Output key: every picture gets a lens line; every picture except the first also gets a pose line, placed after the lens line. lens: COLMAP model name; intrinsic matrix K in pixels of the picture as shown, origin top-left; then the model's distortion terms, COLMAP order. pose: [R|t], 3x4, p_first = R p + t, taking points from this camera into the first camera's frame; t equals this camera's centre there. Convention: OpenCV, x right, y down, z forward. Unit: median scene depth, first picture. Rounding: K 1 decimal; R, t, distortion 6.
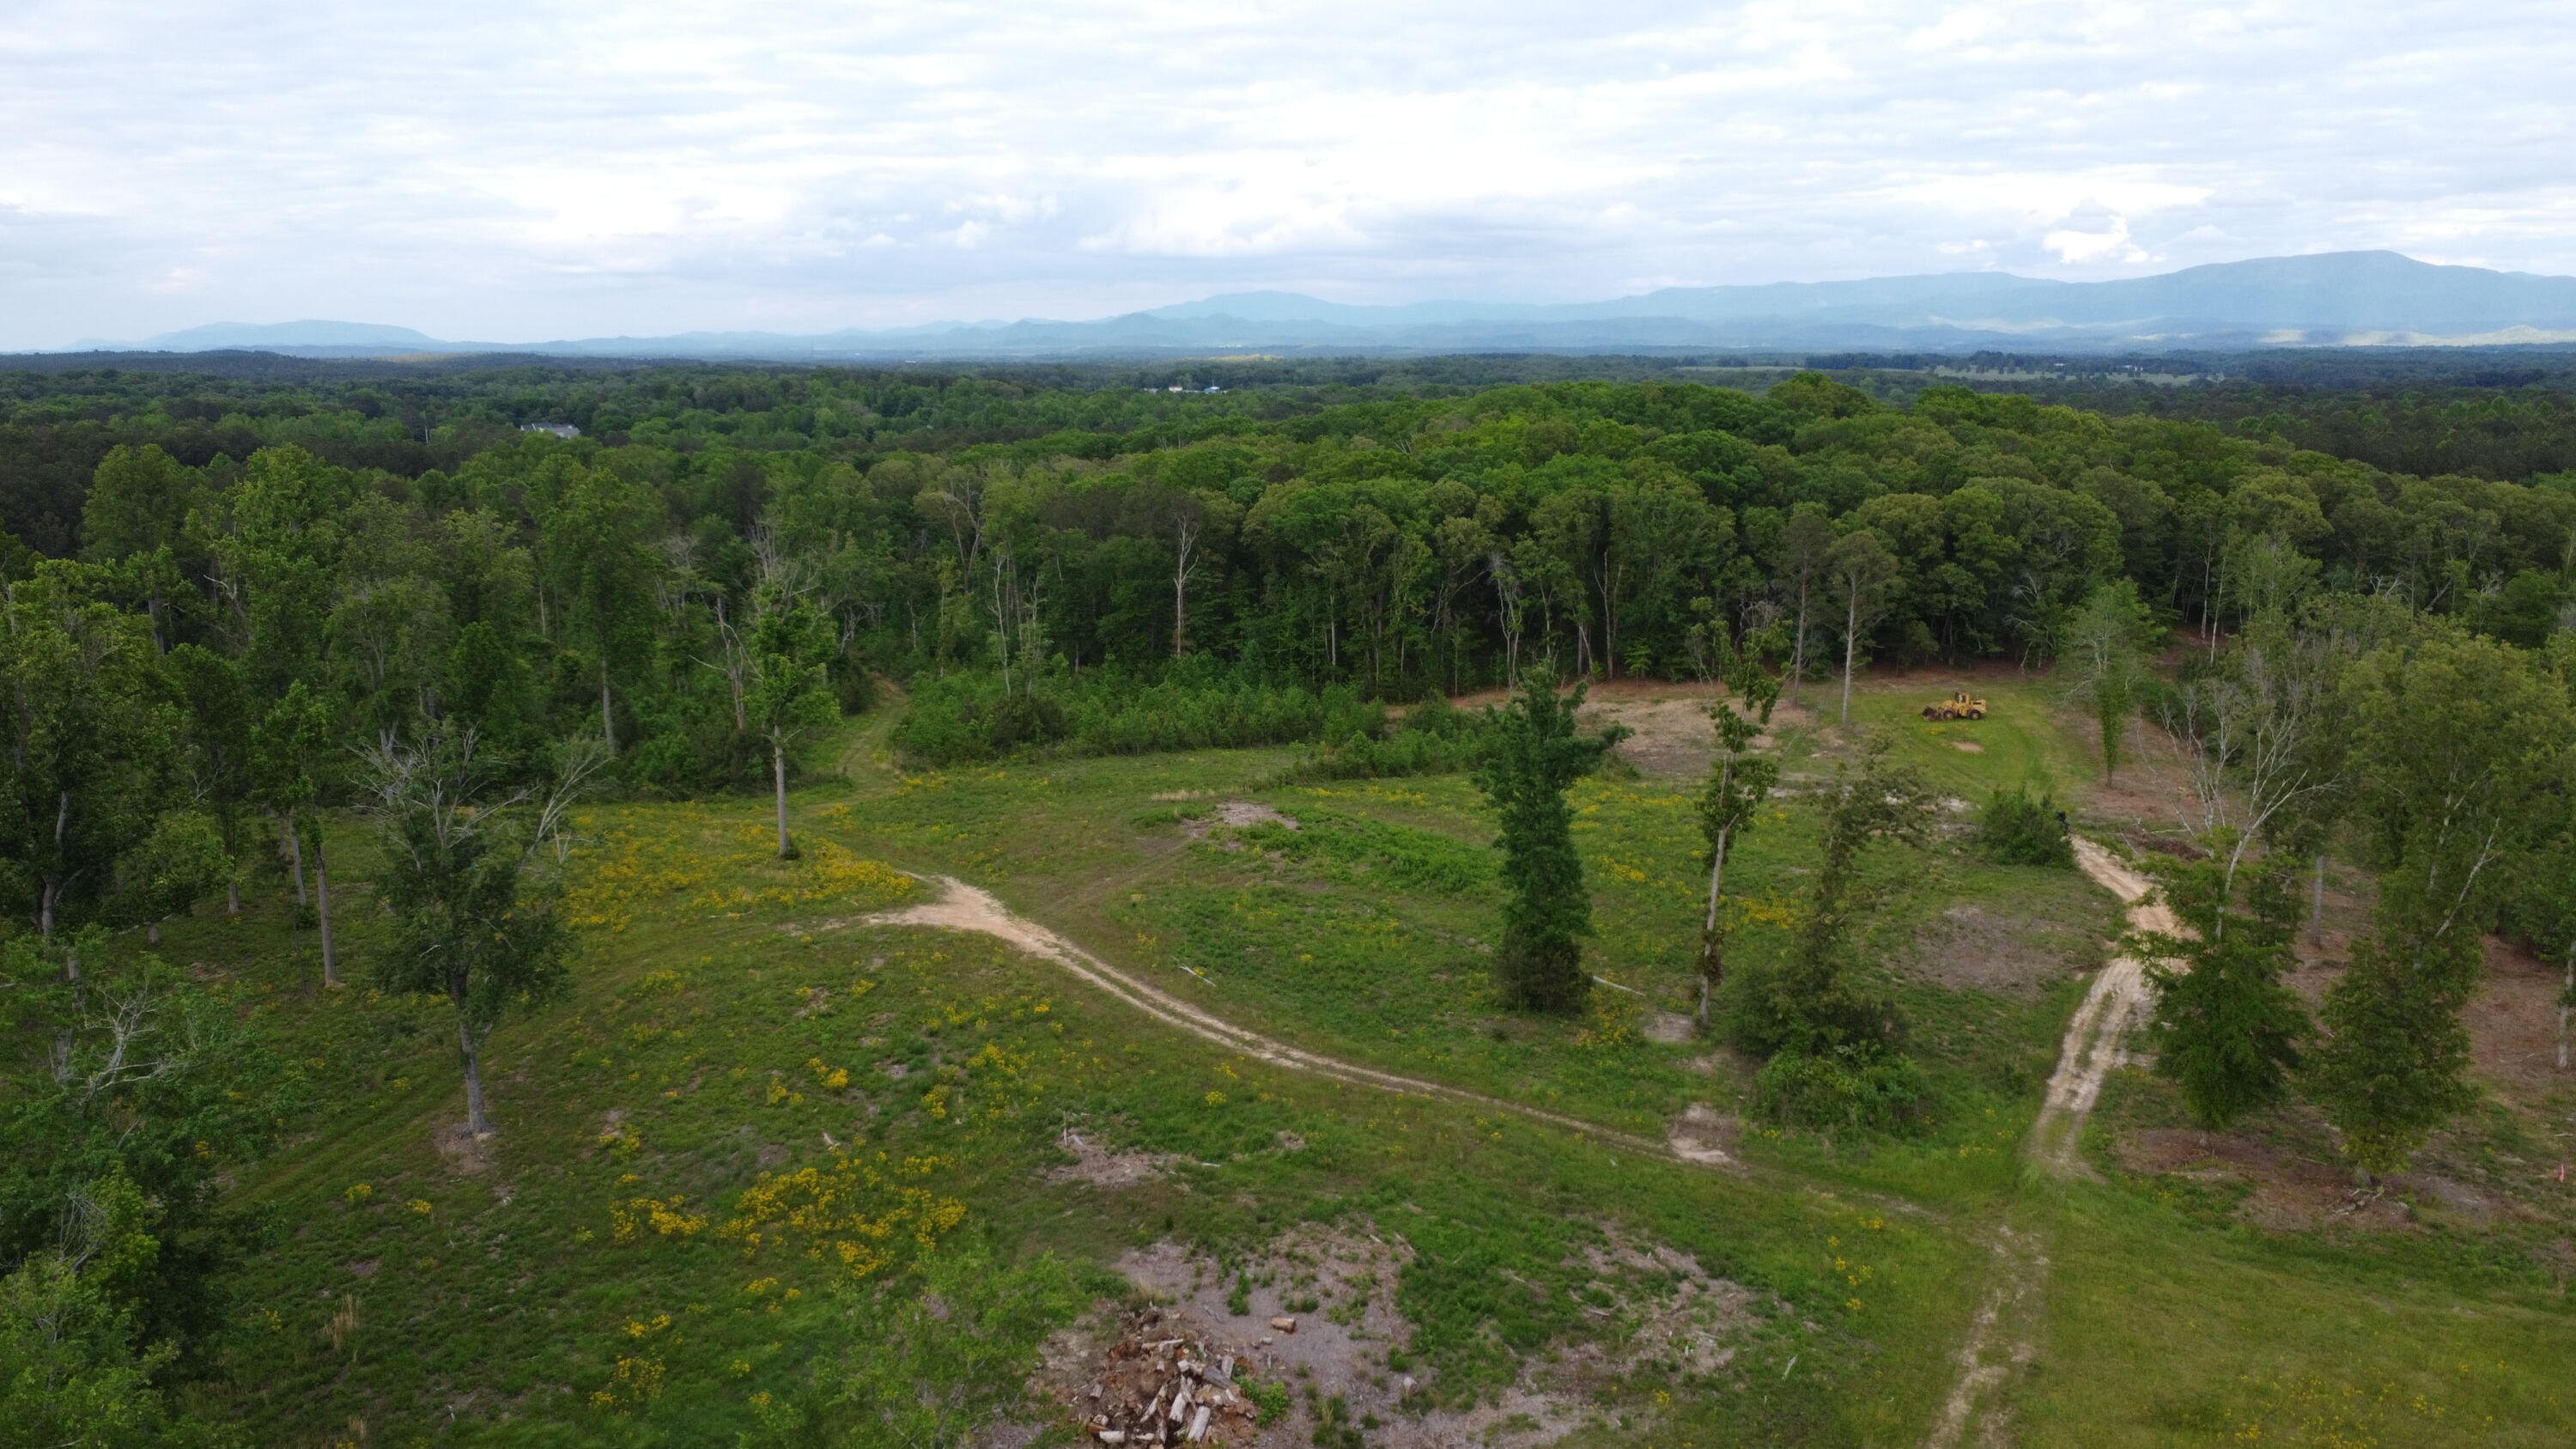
lens RADIAL K [[1888.7, 0, 1288.8], [0, 1888.7, 646.5], [0, 0, 1]] dist [0.001609, -0.002116]
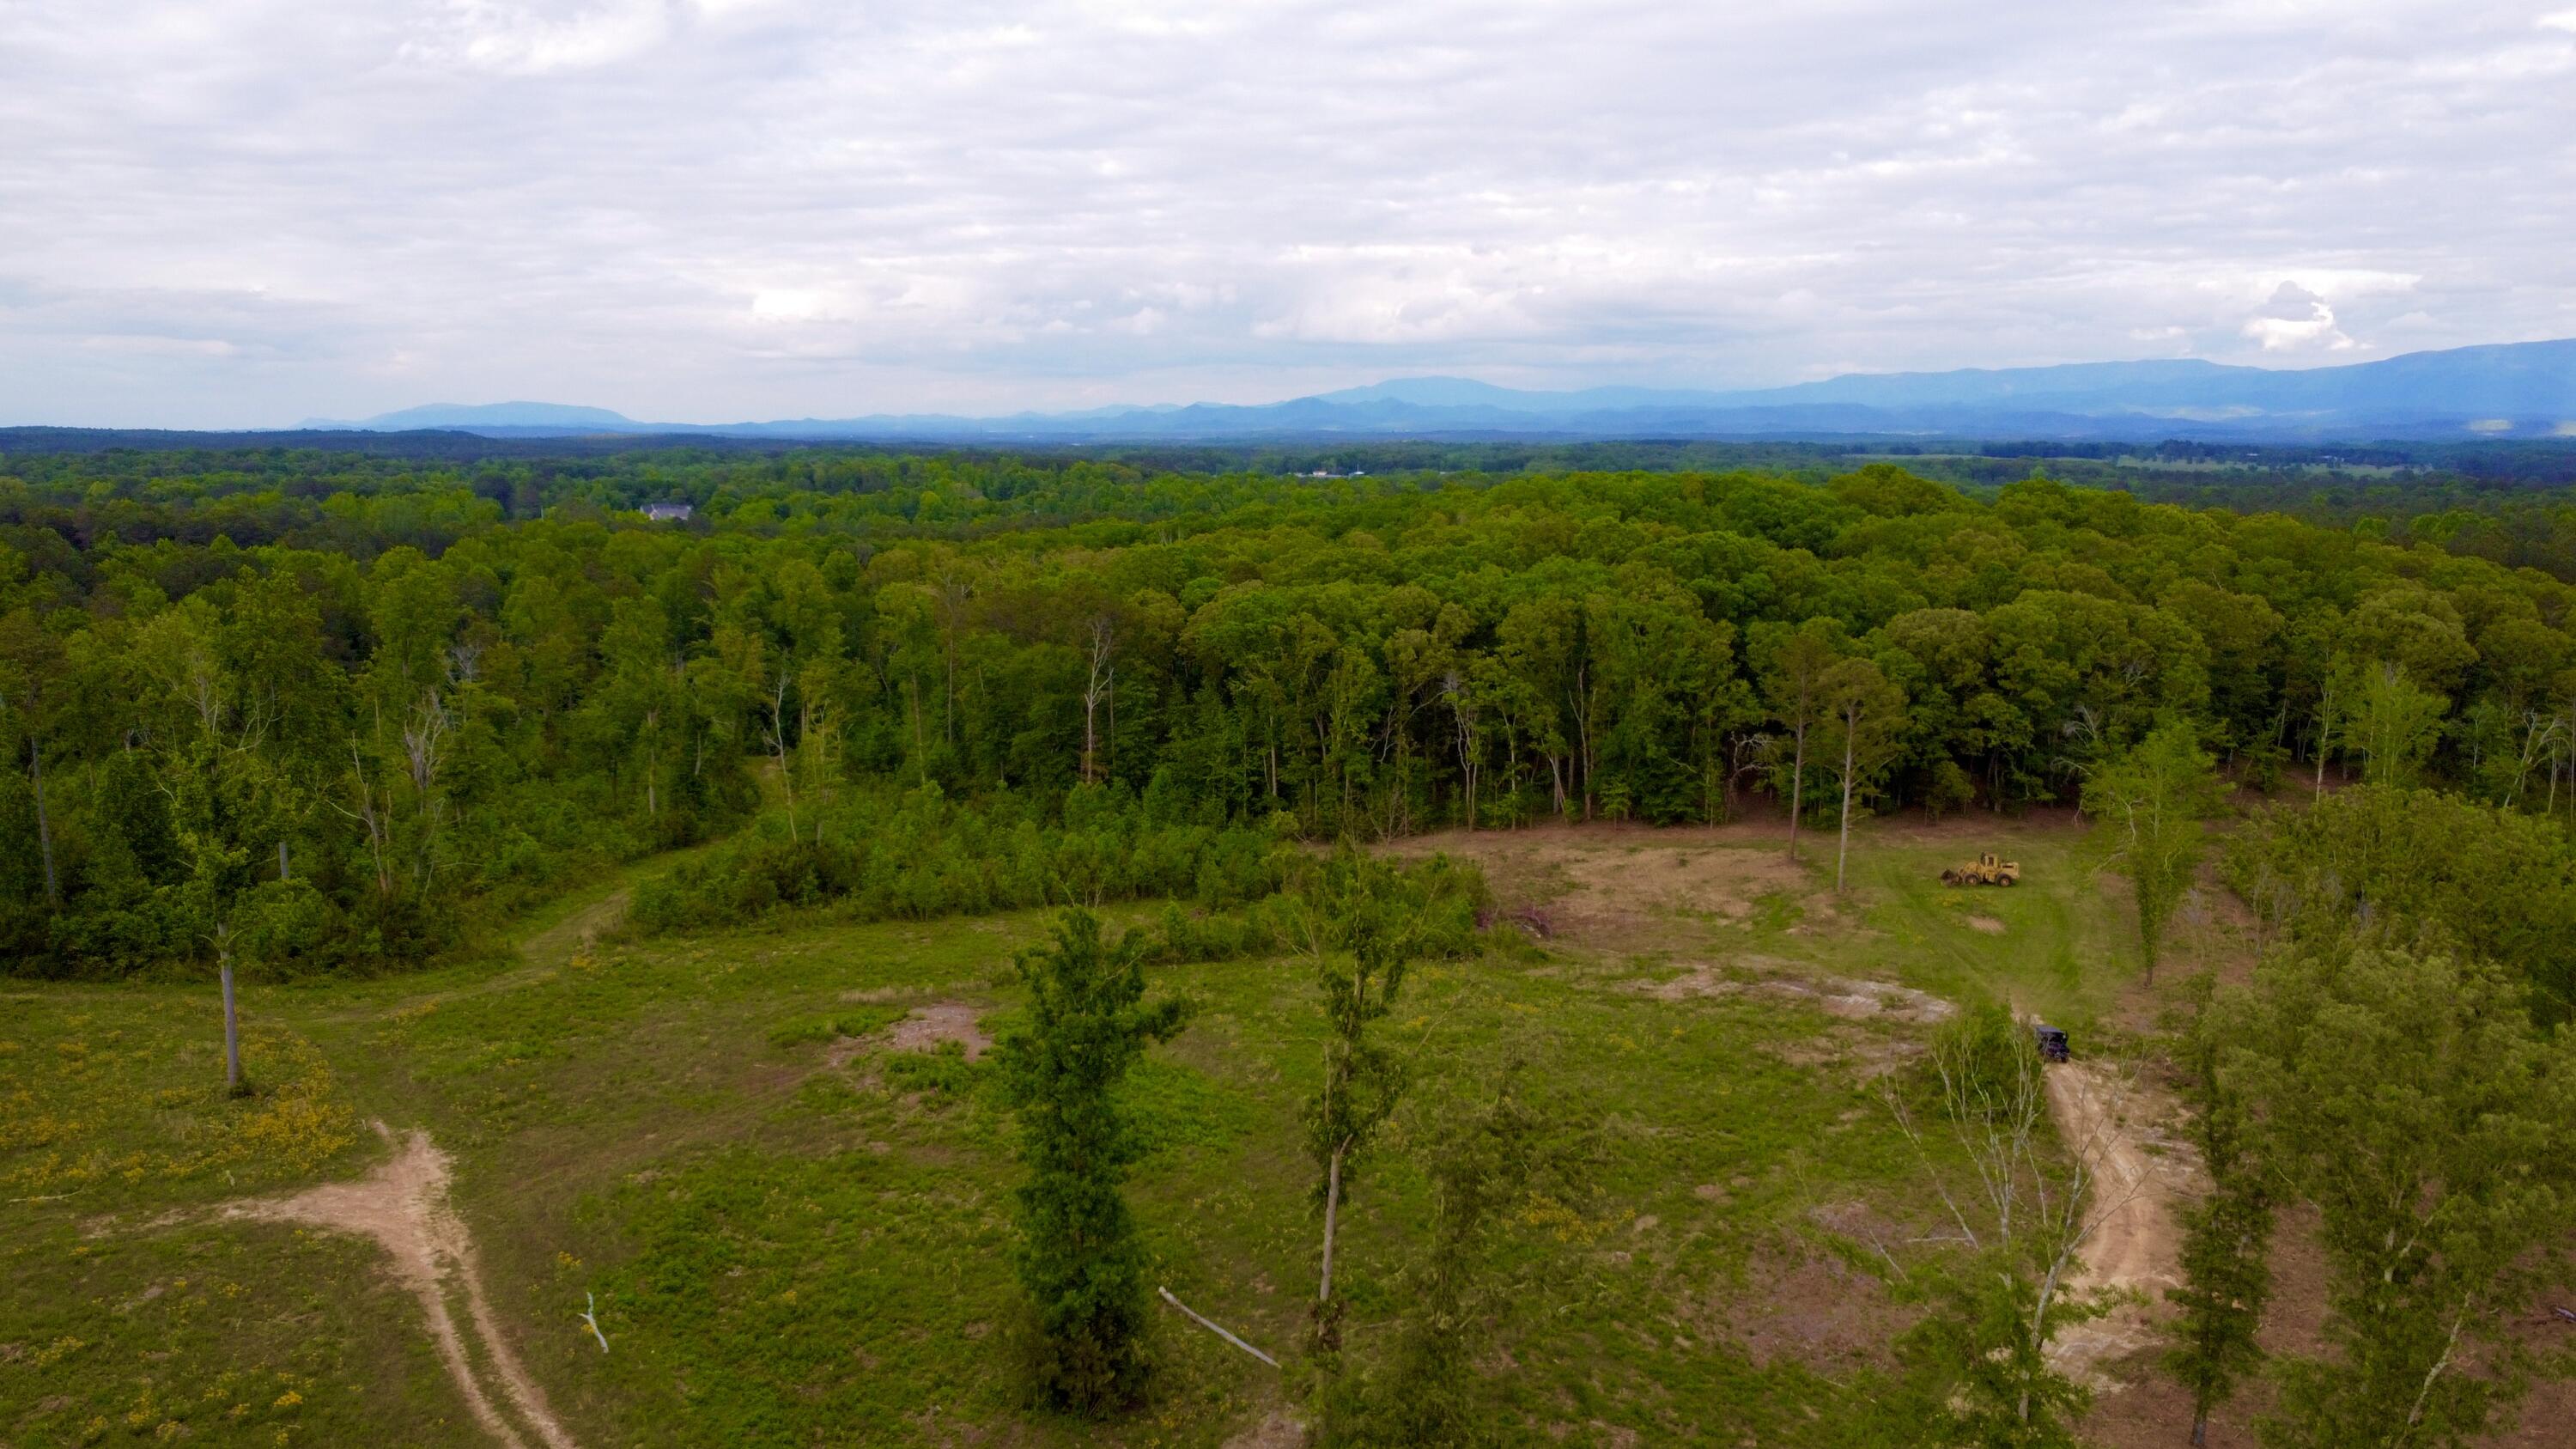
lens RADIAL K [[1888.7, 0, 1288.8], [0, 1888.7, 646.5], [0, 0, 1]] dist [0.001609, -0.002116]
pose [[0.996089, 0.015277, -0.087020, 0.108029], [-0.019097, 0.998882, -0.043235, -0.021663], [0.086263, 0.044728, 0.995268, 0.129811]]
